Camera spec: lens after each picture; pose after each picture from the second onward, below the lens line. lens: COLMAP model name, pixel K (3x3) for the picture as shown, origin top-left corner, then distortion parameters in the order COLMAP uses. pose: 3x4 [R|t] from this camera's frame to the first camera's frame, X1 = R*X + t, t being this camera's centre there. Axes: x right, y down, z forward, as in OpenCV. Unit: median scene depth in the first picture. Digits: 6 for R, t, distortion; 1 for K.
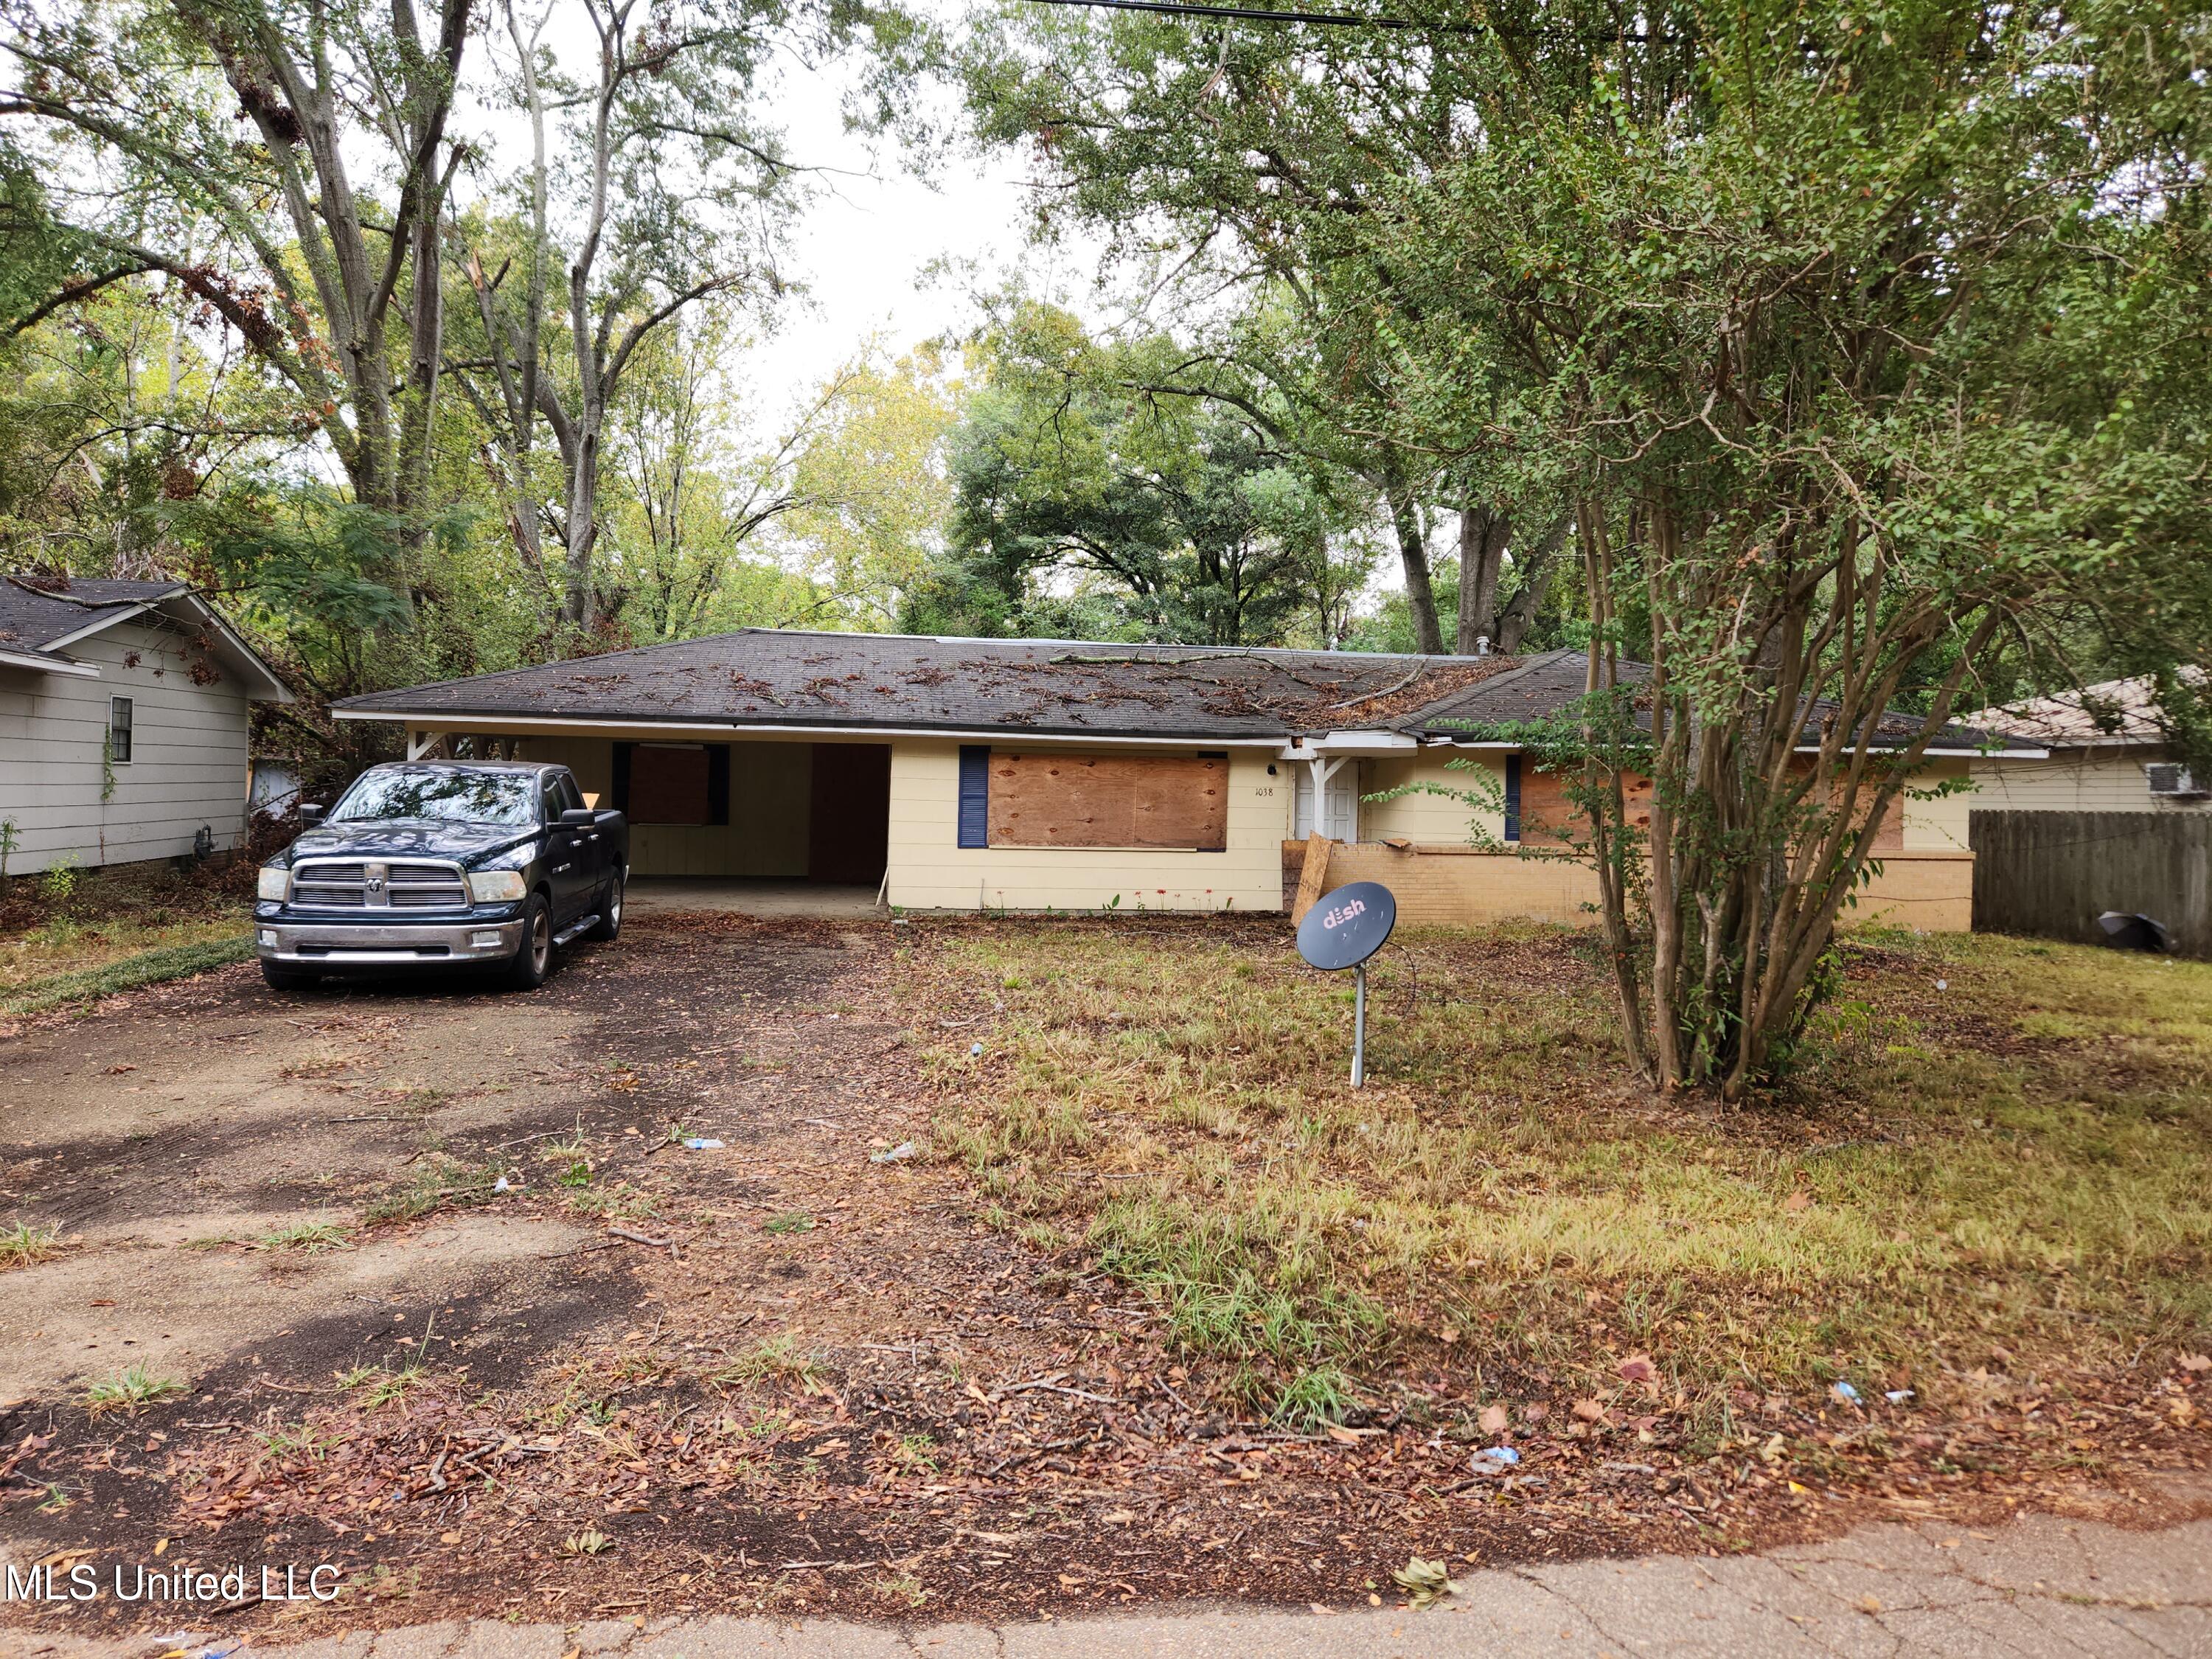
lens RADIAL K [[1541.6, 0, 1176.0], [0, 1541.6, 820.0], [0, 0, 1]] dist [0.084609, -0.078890]
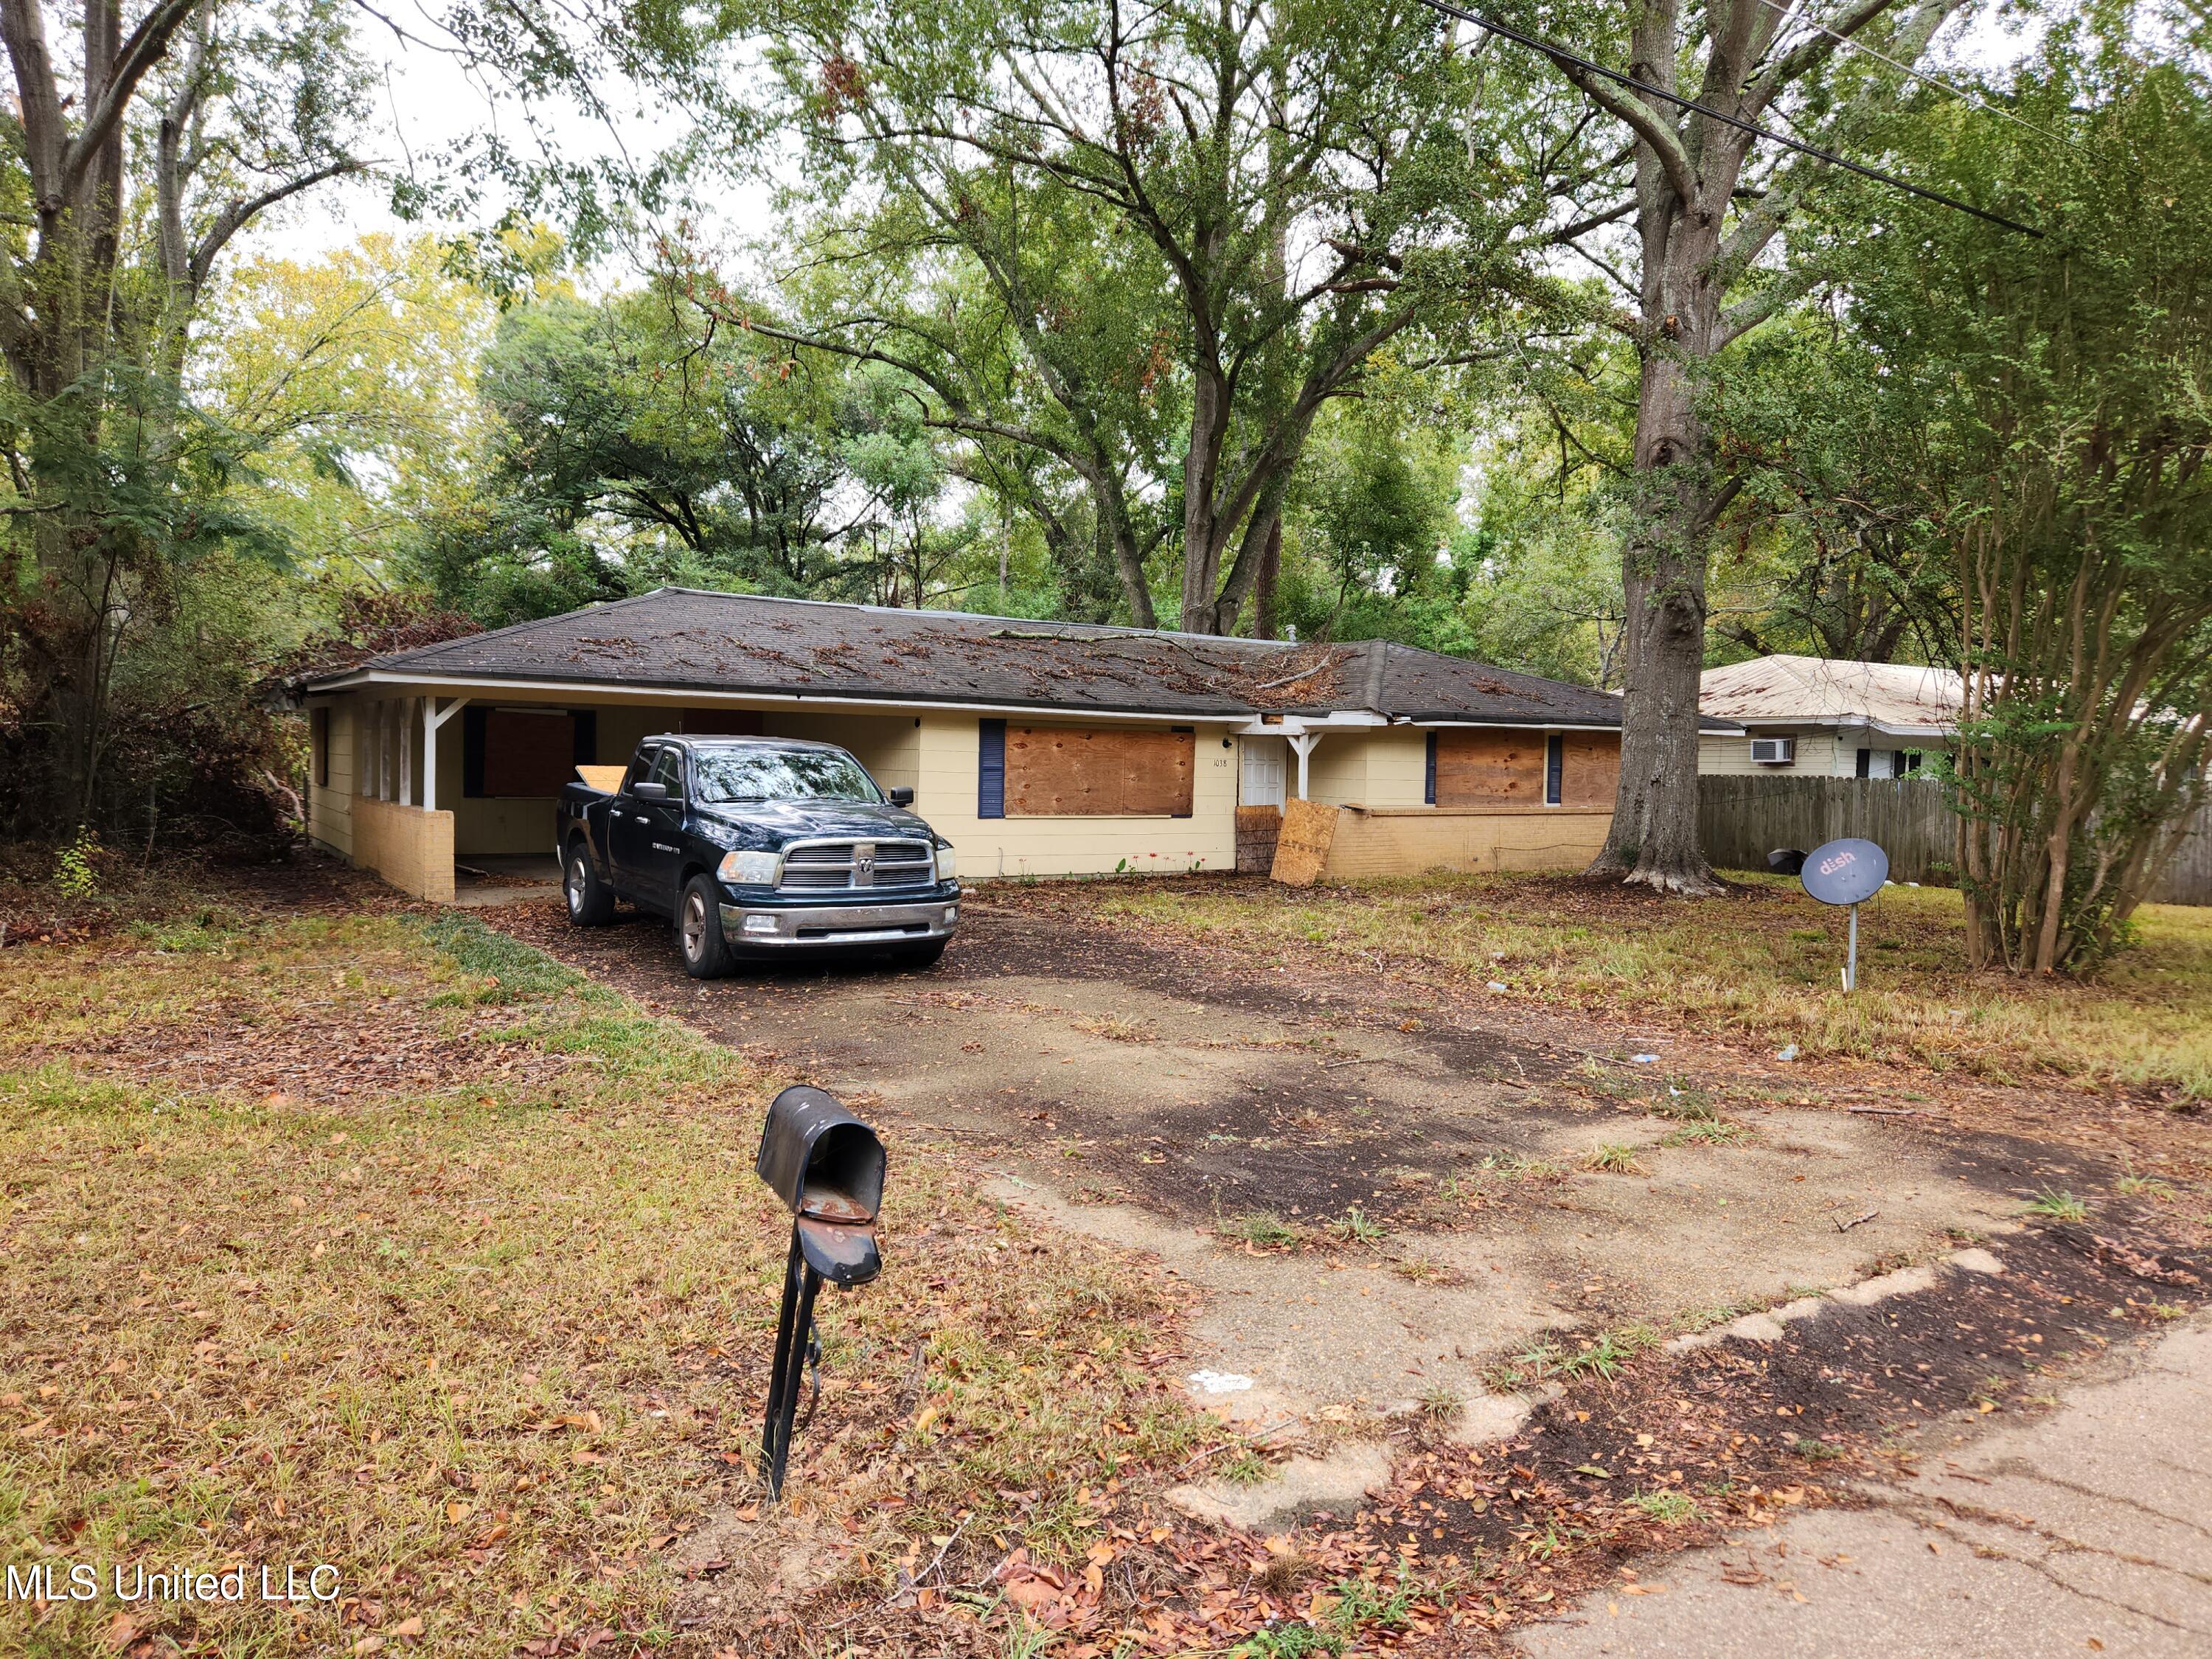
lens RADIAL K [[1541.6, 0, 1176.0], [0, 1541.6, 820.0], [0, 0, 1]] dist [0.084609, -0.078890]
pose [[0.891941, -0.019195, 0.451744, -0.489043], [0.007794, 0.999603, 0.027085, -0.007615], [-0.452084, -0.020637, 0.891736, 0.022734]]
